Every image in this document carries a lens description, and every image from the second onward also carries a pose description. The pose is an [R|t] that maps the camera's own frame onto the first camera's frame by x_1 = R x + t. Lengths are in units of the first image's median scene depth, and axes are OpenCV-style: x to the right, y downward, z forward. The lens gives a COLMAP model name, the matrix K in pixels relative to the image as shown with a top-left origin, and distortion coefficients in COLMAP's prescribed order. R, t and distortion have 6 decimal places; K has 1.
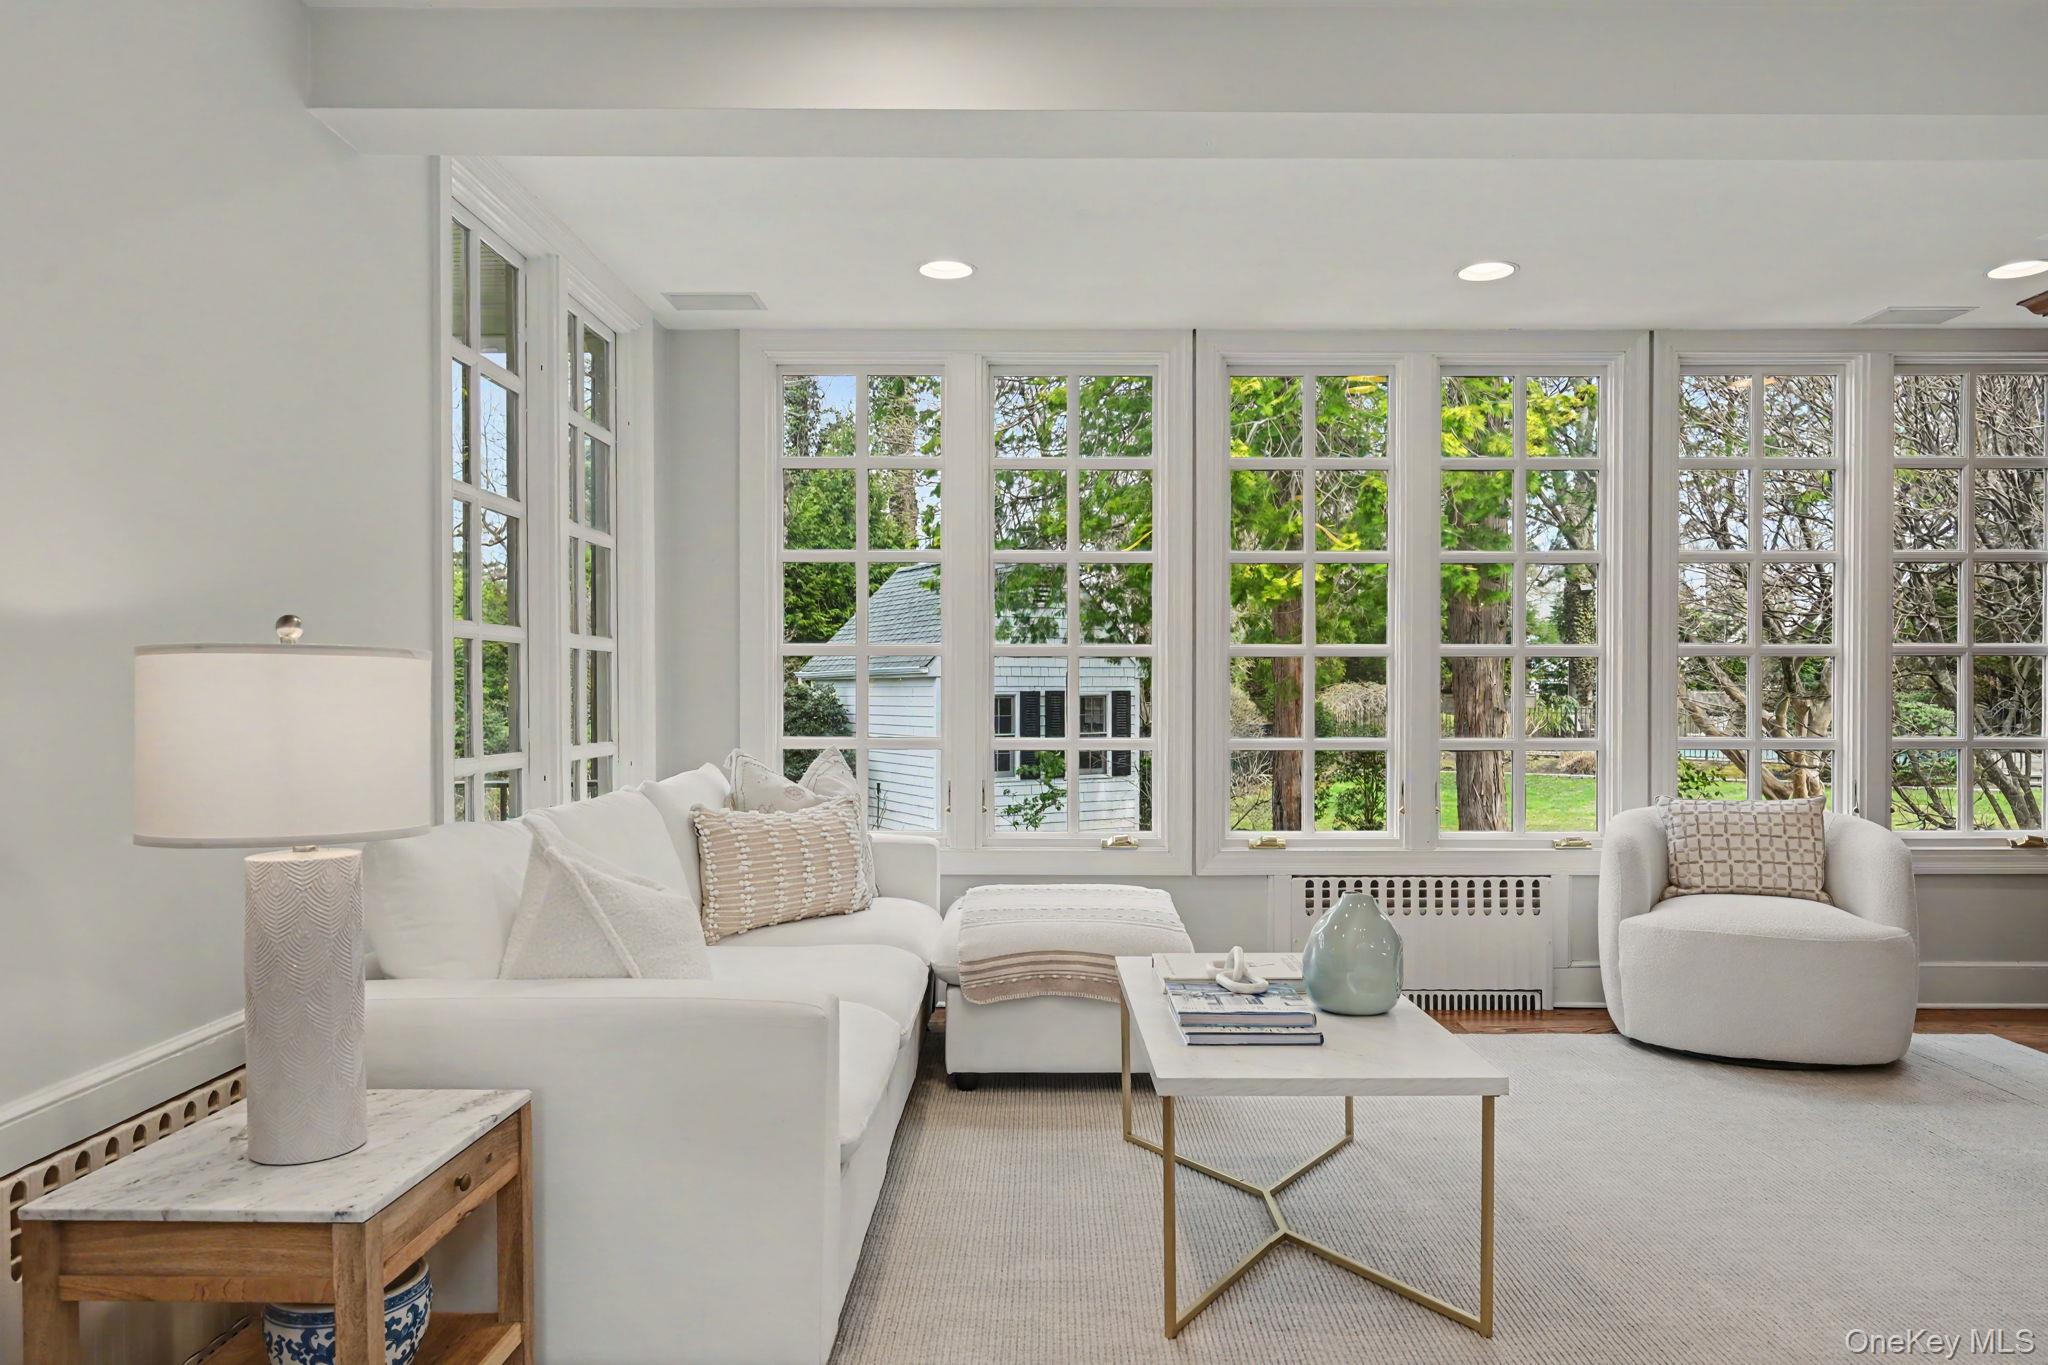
lens RADIAL K [[1349.5, 0, 1018.4], [0, 1349.5, 695.3], [0, 0, 1]] dist [-0.000823, -0.000454]
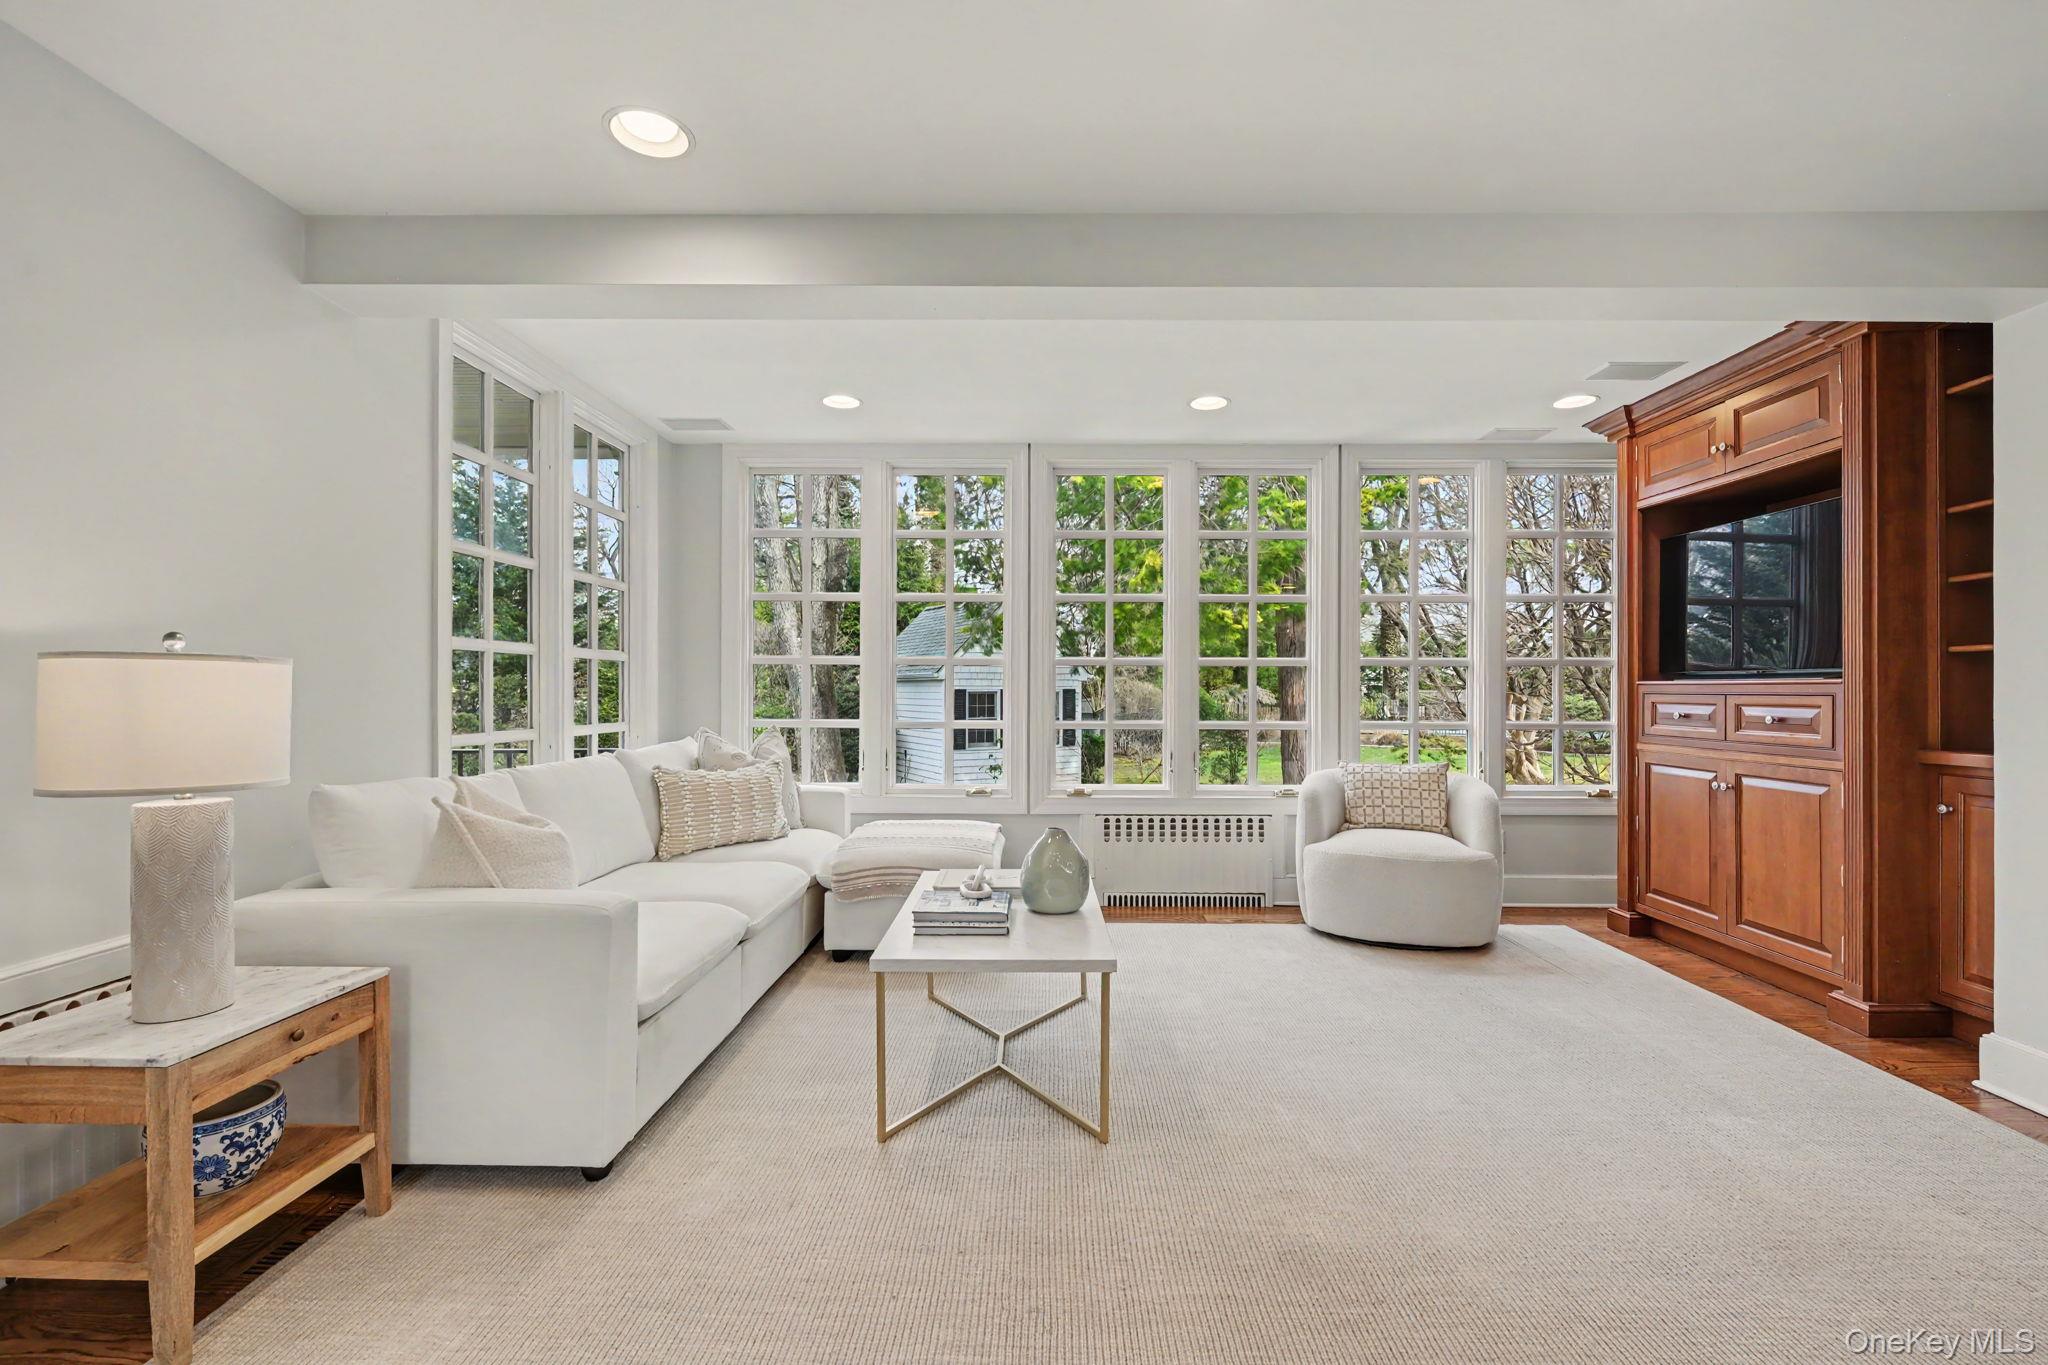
lens RADIAL K [[894.8, 0, 1024.0], [0, 894.8, 682.5], [0, 0, 1]] dist [-0.000636, 0.000290]
pose [[0.999980, 0.002353, -0.005855, 0.148618], [-0.002415, 0.999941, -0.010583, 0.000580], [0.005829, 0.010597, 0.999927, 0.028767]]
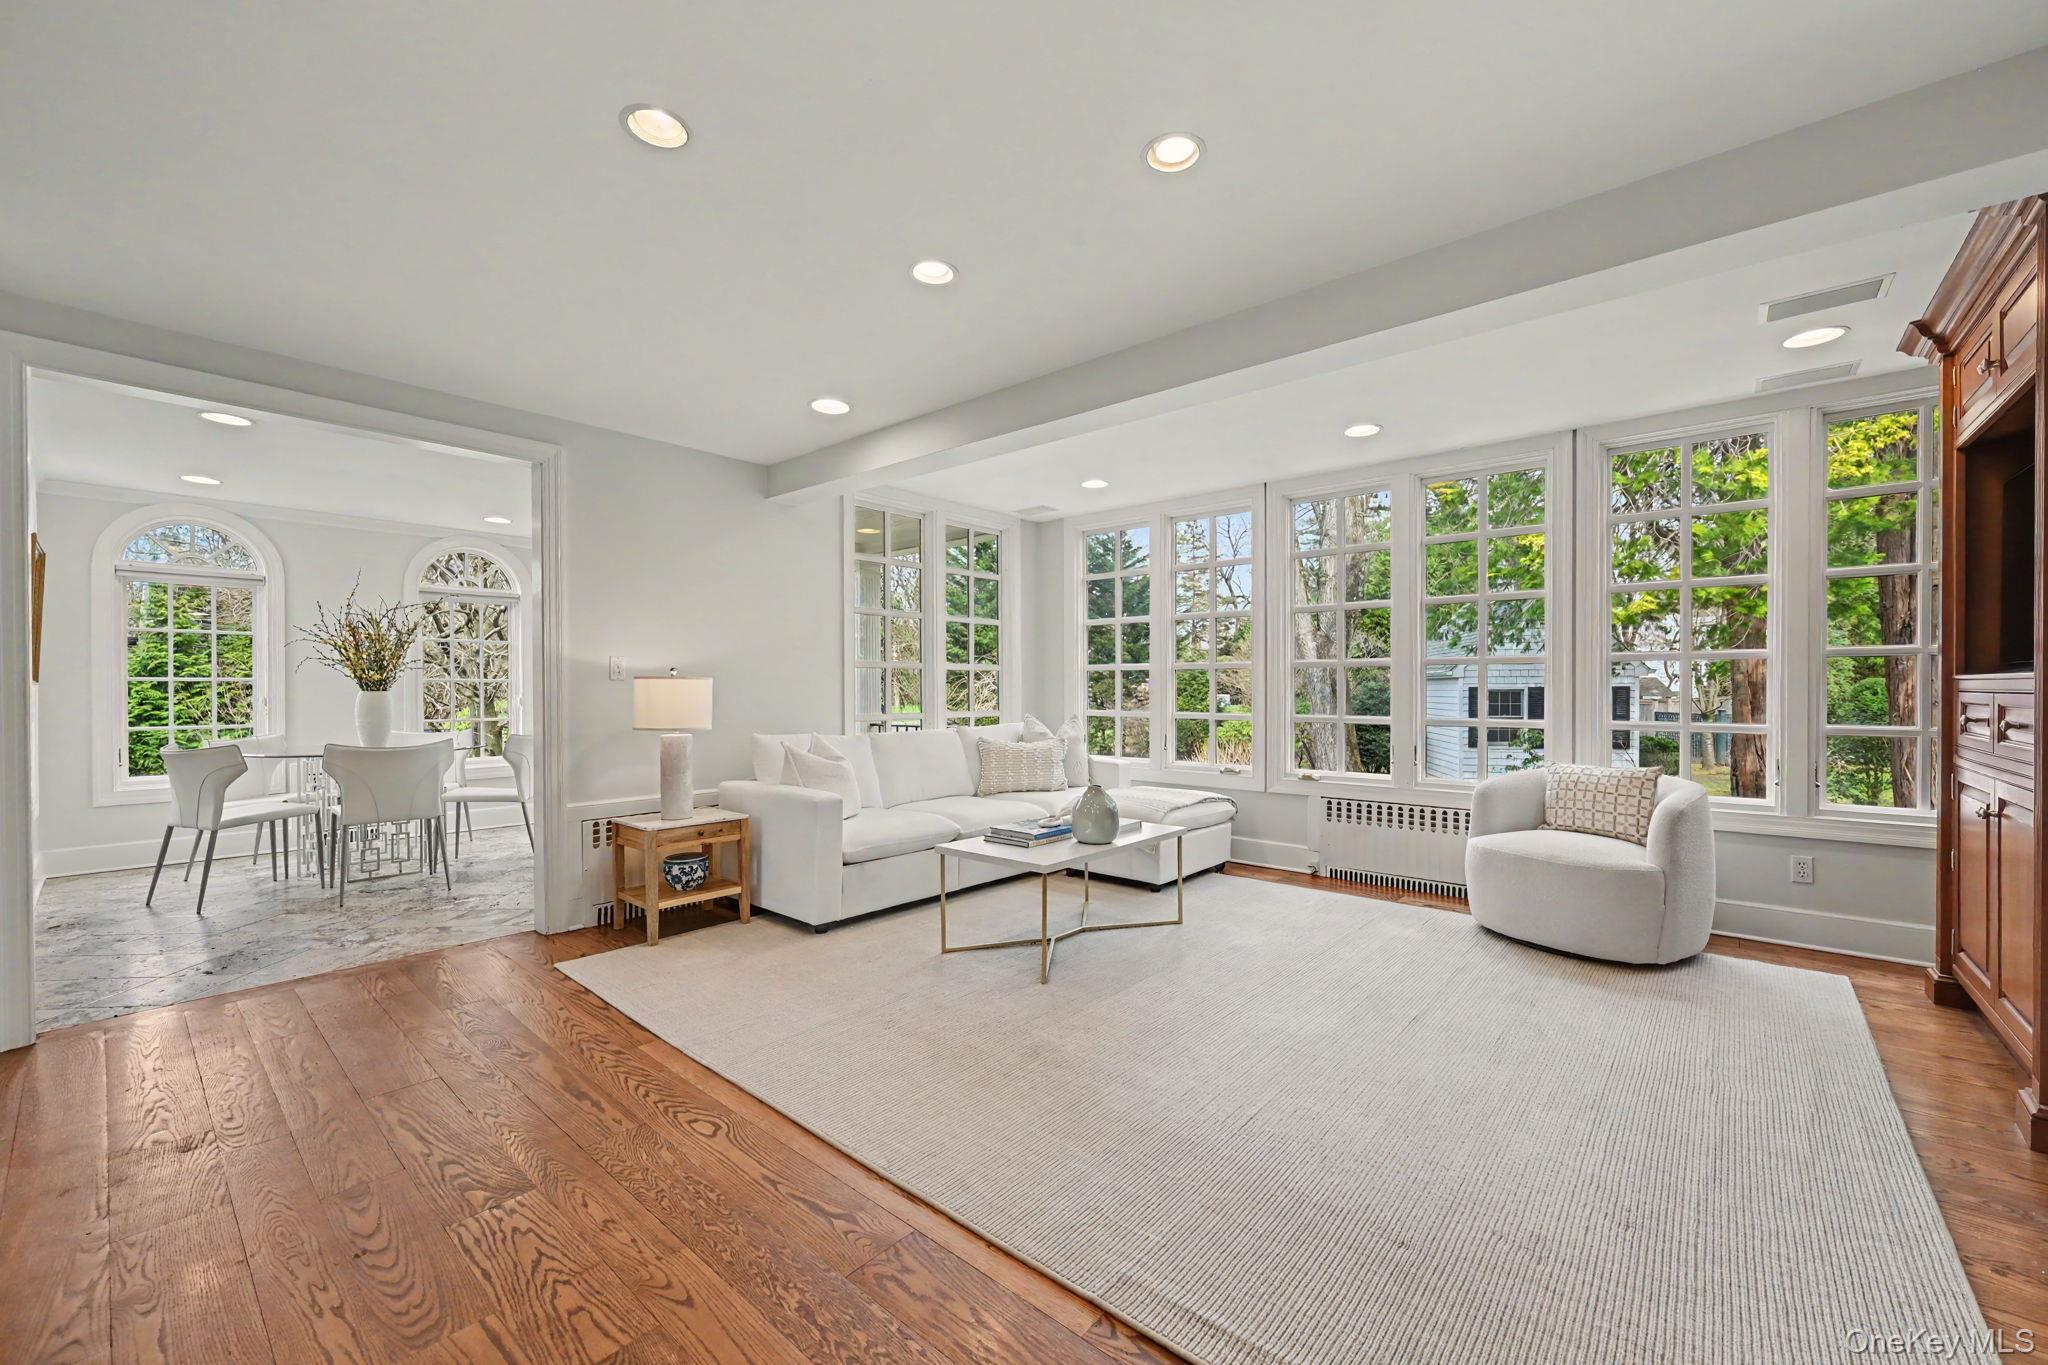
lens RADIAL K [[807.1, 0, 1026.3], [0, 807.1, 688.5], [0, 0, 1]] dist [-0.000513, 0.000199]
pose [[0.758900, -0.001006, -0.651206, 0.661139], [0.000285, 0.999999, -0.001214, -0.000694], [0.651207, 0.000736, 0.758900, -0.006124]]
